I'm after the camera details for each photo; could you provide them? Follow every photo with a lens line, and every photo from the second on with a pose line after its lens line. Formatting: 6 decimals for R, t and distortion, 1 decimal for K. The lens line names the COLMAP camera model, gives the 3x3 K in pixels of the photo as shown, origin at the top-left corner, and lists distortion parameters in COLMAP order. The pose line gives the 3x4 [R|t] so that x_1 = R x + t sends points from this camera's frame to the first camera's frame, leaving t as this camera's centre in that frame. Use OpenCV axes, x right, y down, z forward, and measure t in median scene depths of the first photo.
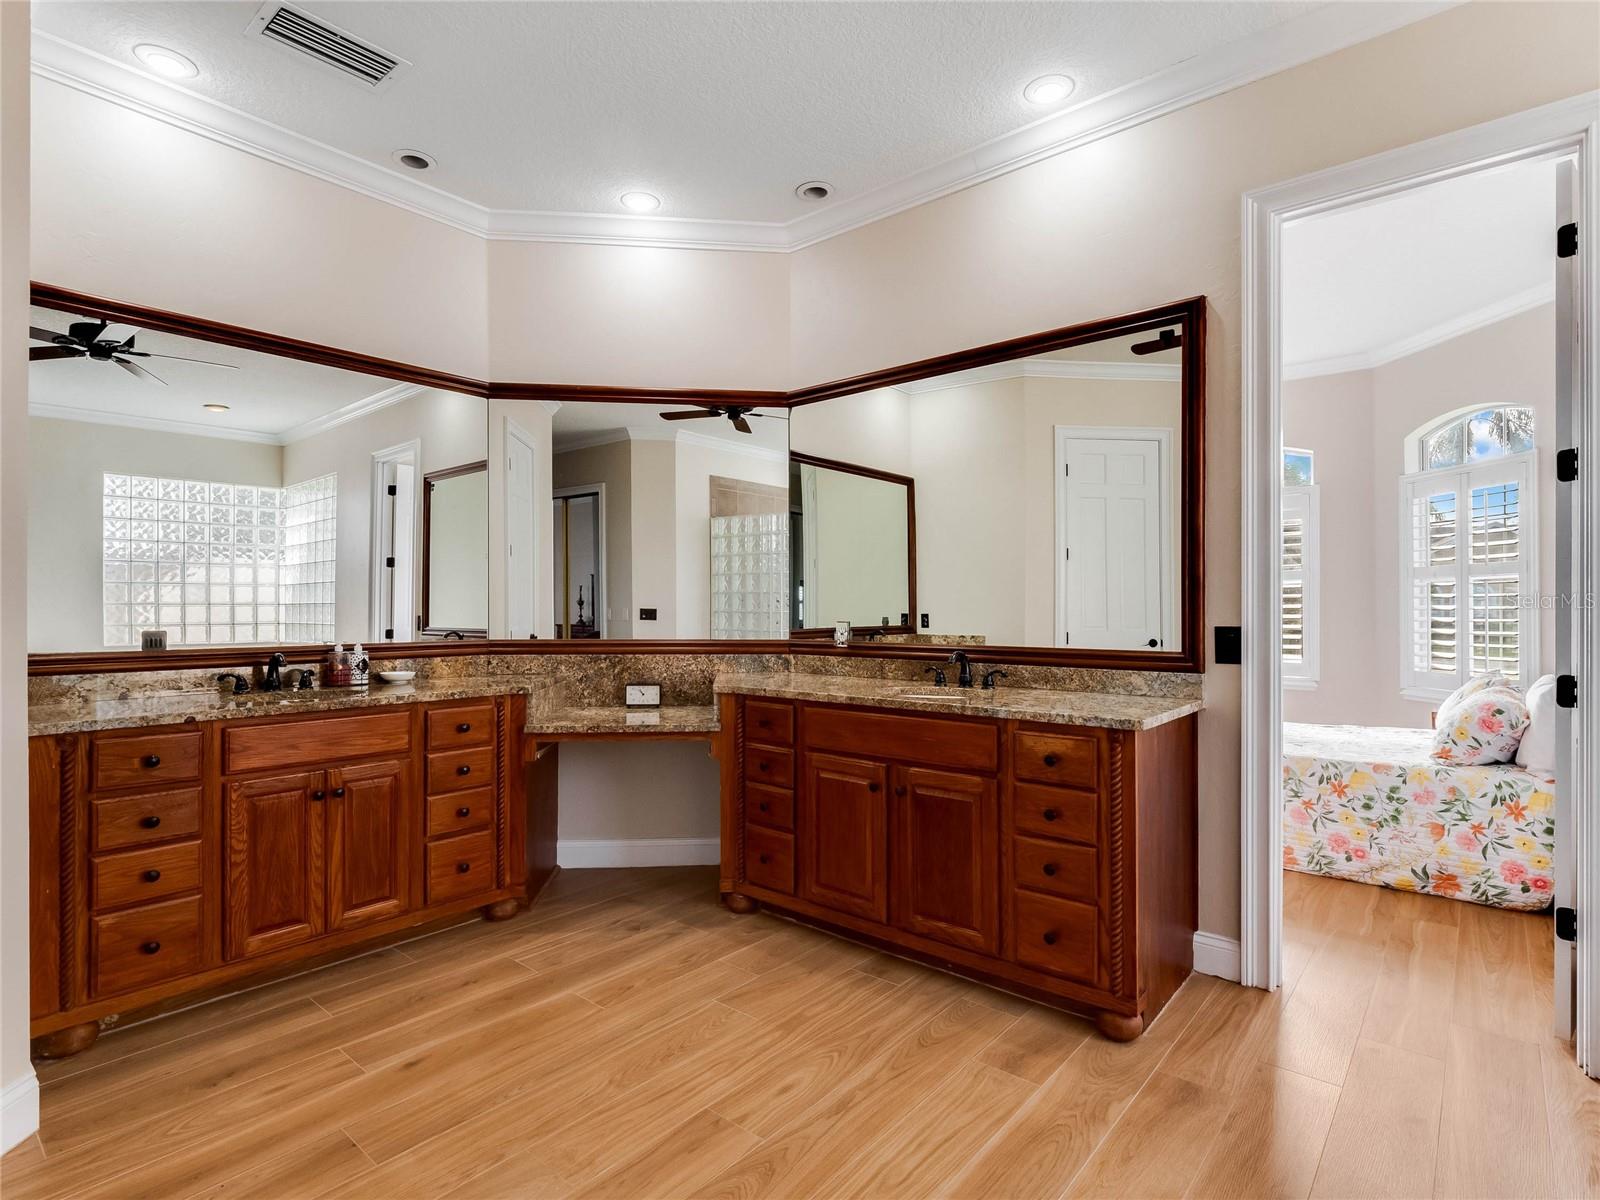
lens RADIAL K [[800.2, 0, 805.9], [0, 800.2, 601.1], [0, 0, 1]] dist [0.000715, -0.001213]
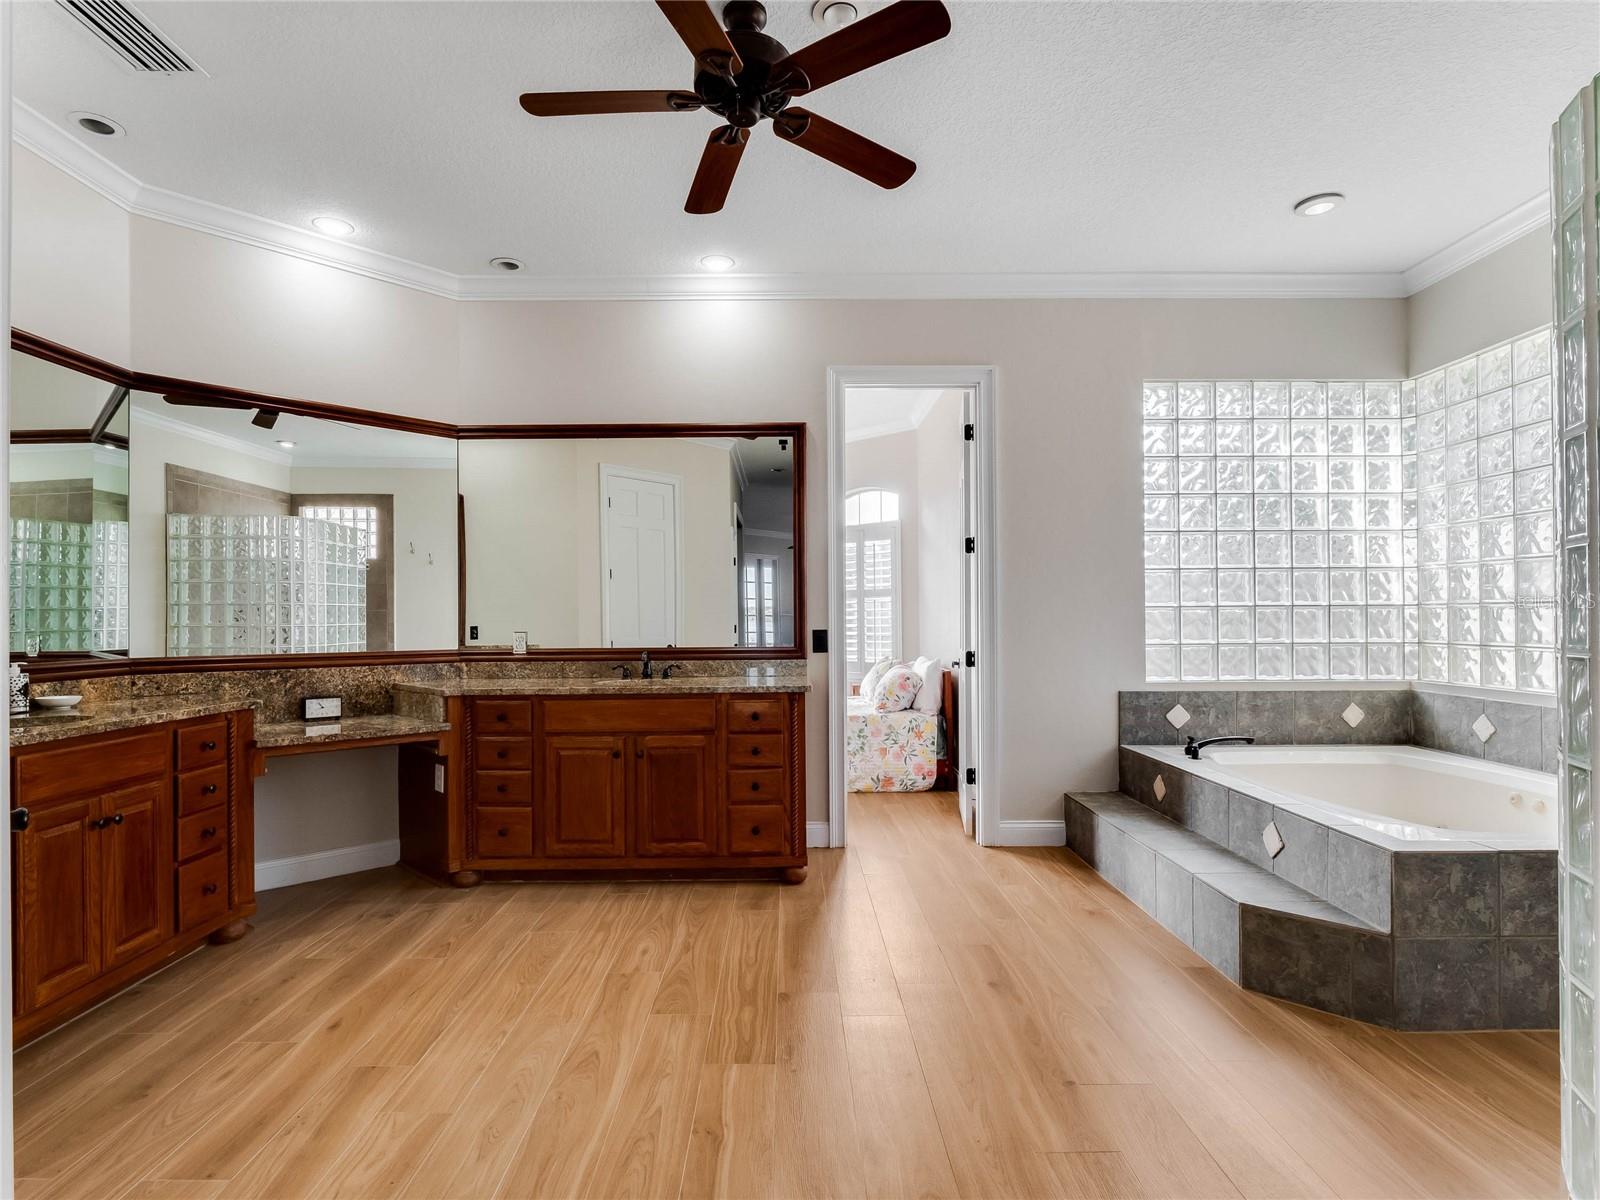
lens RADIAL K [[835.6, 0, 772.6], [0, 835.6, 599.6], [0, 0, 1]] dist [-0.015860, -0.000282]
pose [[0.772159, 0.009248, 0.635362, -0.546907], [0.000881, 0.999878, -0.015624, -0.002541], [-0.635429, 0.012624, 0.772056, -0.216198]]
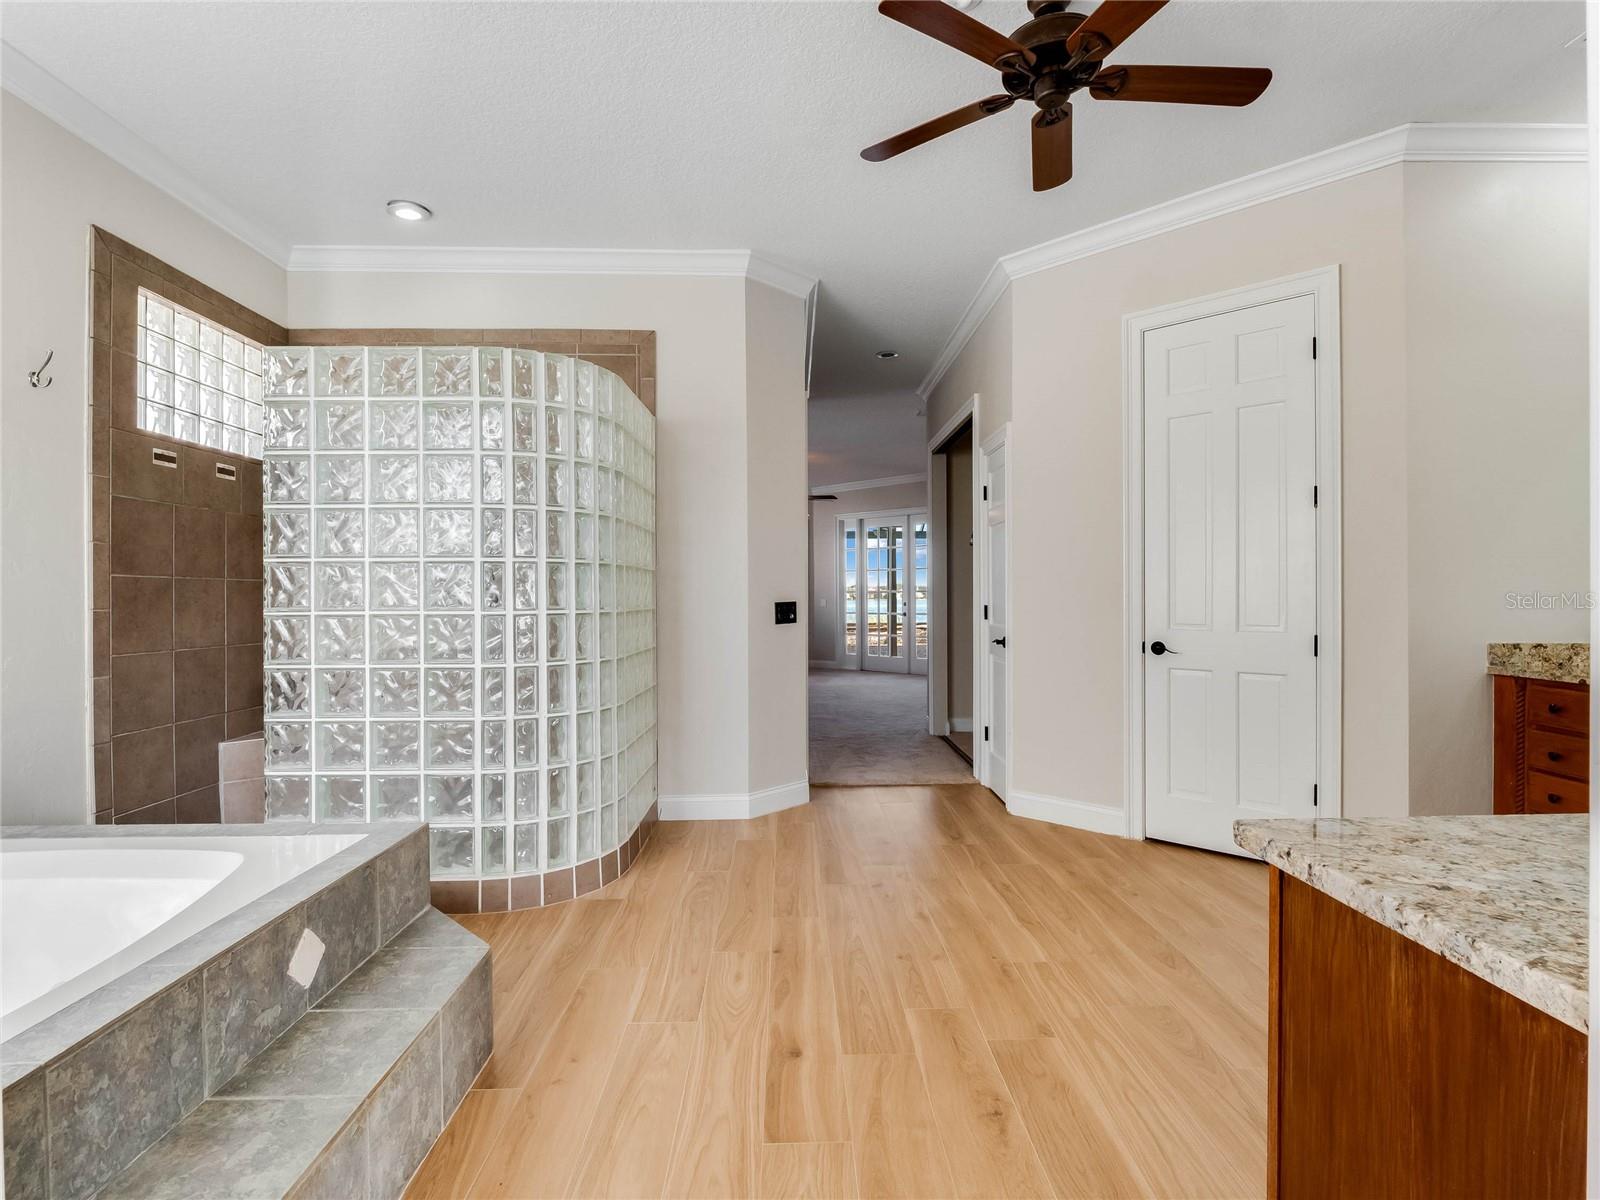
lens RADIAL K [[800.2, 0, 805.9], [0, 800.2, 601.1], [0, 0, 1]] dist [0.000715, -0.001213]
pose [[-0.740992, 0.010327, -0.671434, 0.670364], [0.012557, 0.999920, 0.001522, 0.013201], [0.671396, -0.007303, -0.741063, 0.856193]]
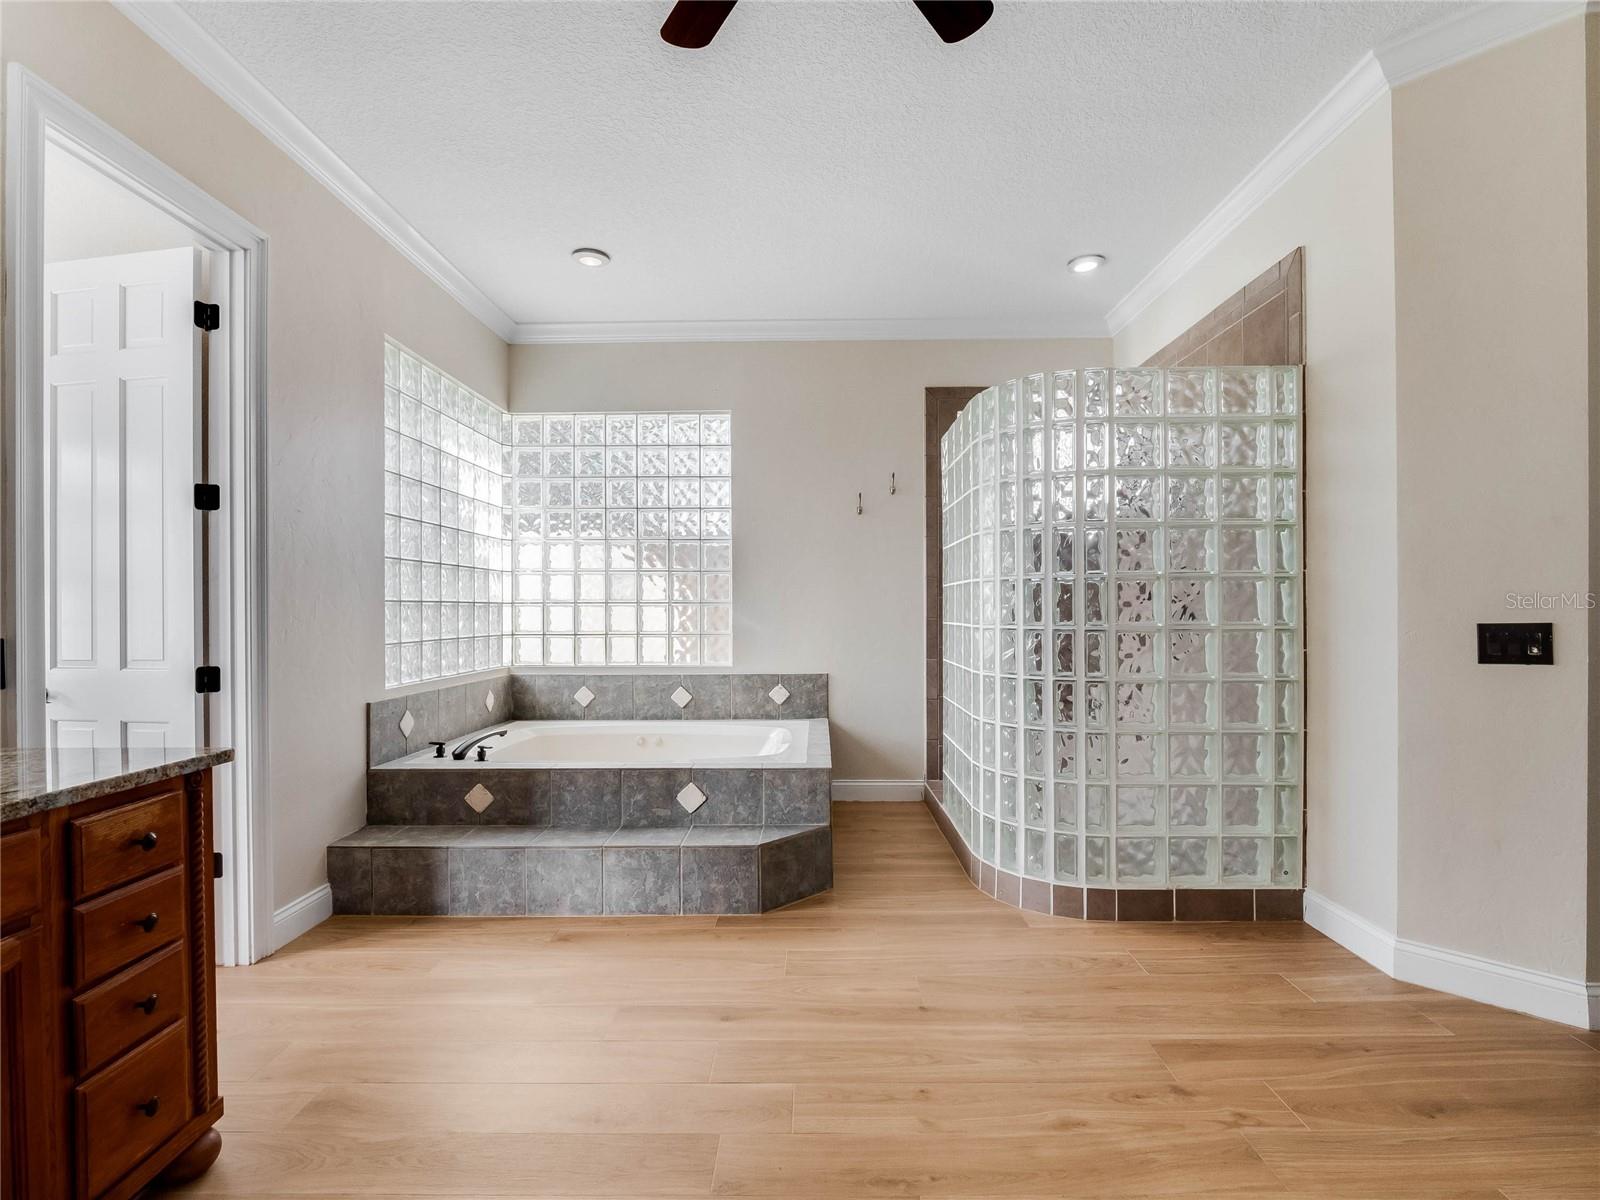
lens RADIAL K [[800.2, 0, 805.9], [0, 800.2, 601.1], [0, 0, 1]] dist [0.000715, -0.001213]
pose [[-0.633974, 0.011245, 0.773273, -0.442551], [0.001059, 0.999906, -0.013673, 0.004962], [-0.773354, -0.007849, -0.633926, 0.777404]]
